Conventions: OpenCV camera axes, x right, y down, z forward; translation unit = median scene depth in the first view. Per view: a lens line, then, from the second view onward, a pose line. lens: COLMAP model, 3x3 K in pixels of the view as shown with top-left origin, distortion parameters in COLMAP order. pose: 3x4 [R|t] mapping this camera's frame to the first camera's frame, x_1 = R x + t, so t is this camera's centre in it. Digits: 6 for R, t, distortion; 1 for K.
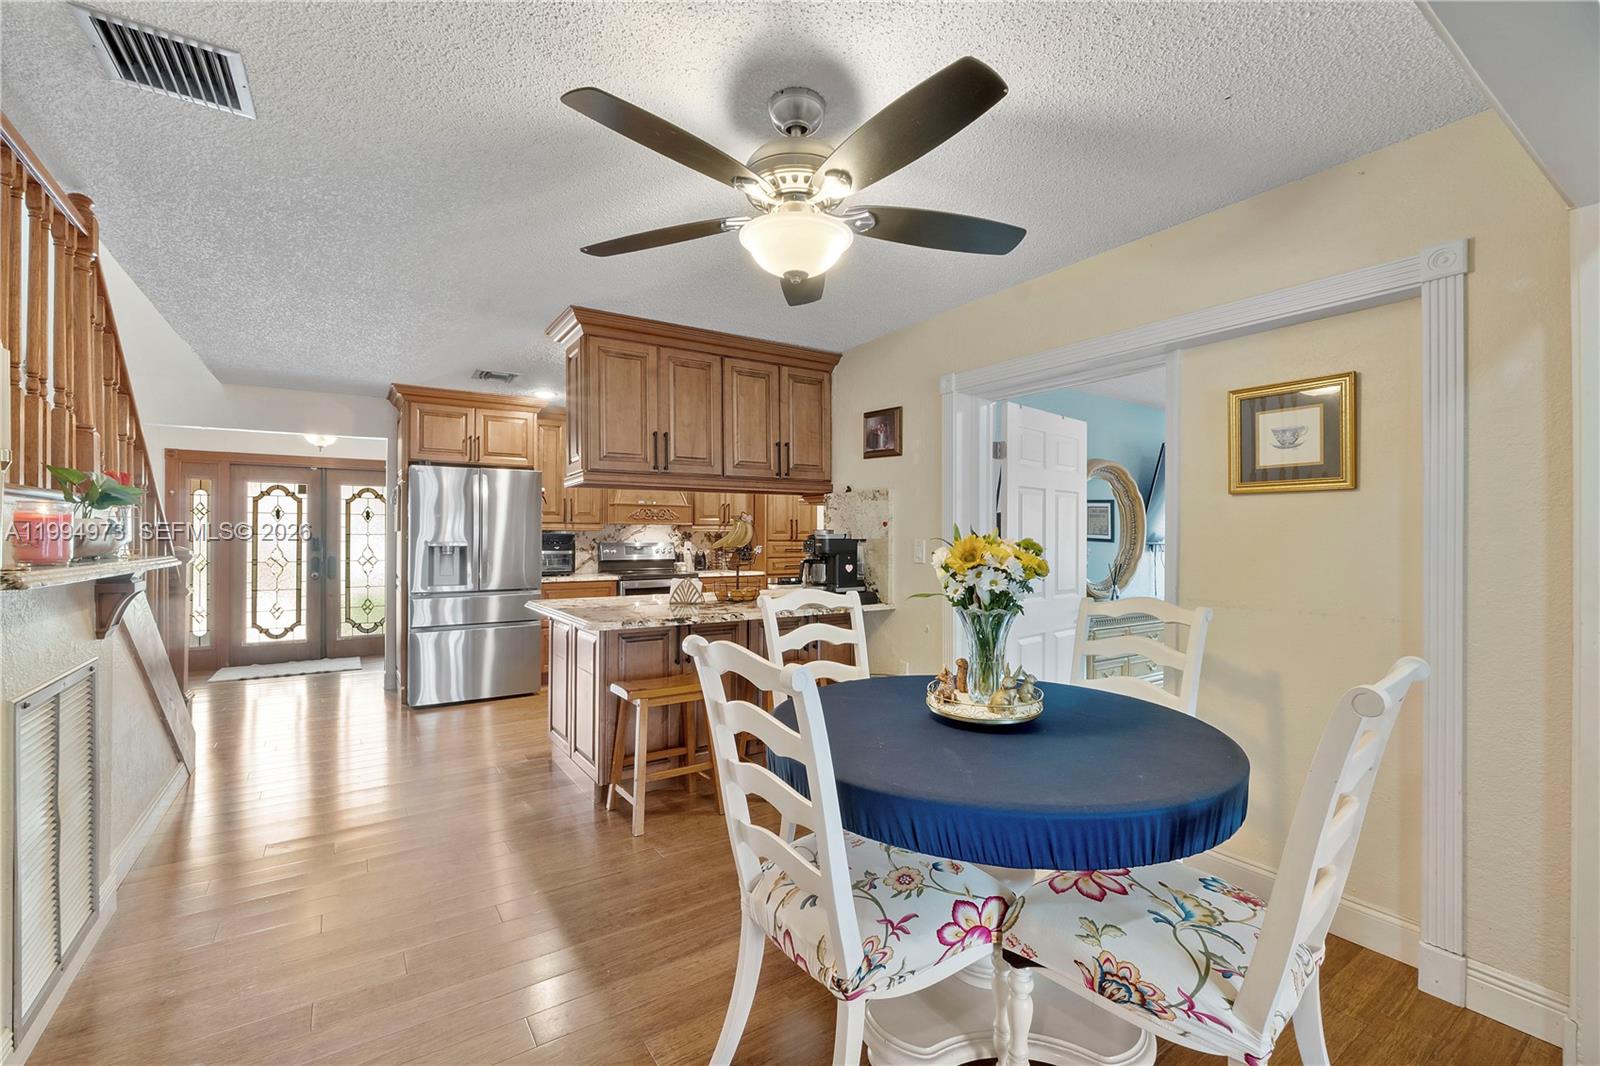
lens RADIAL K [[681.3, 0, 802.6], [0, 681.3, 541.2], [0, 0, 1]] dist [-0.008537, 0.000535]
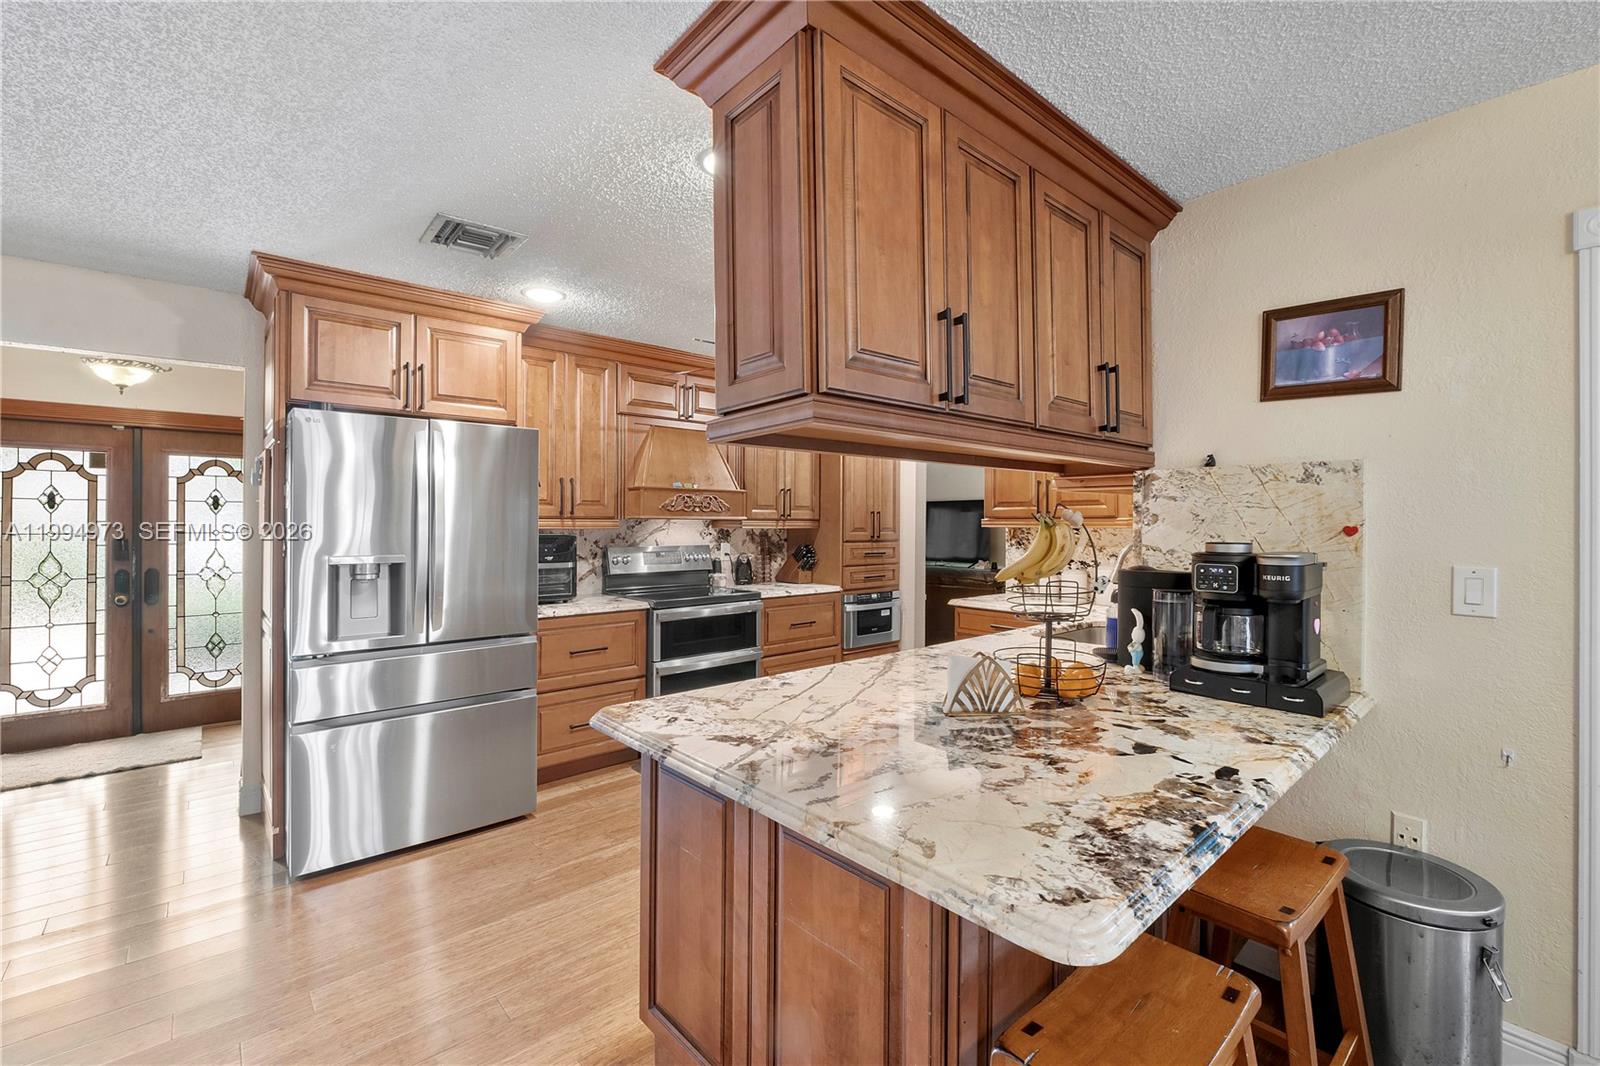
lens RADIAL K [[681.3, 0, 797.9], [0, 681.3, 526.9], [0, 0, 1]] dist [-0.008537, 0.000535]
pose [[0.992059, -0.001035, 0.125770, -0.190059], [0.001057, 0.999999, -0.000108, -0.016004], [-0.125770, 0.000240, 0.992059, 0.321698]]
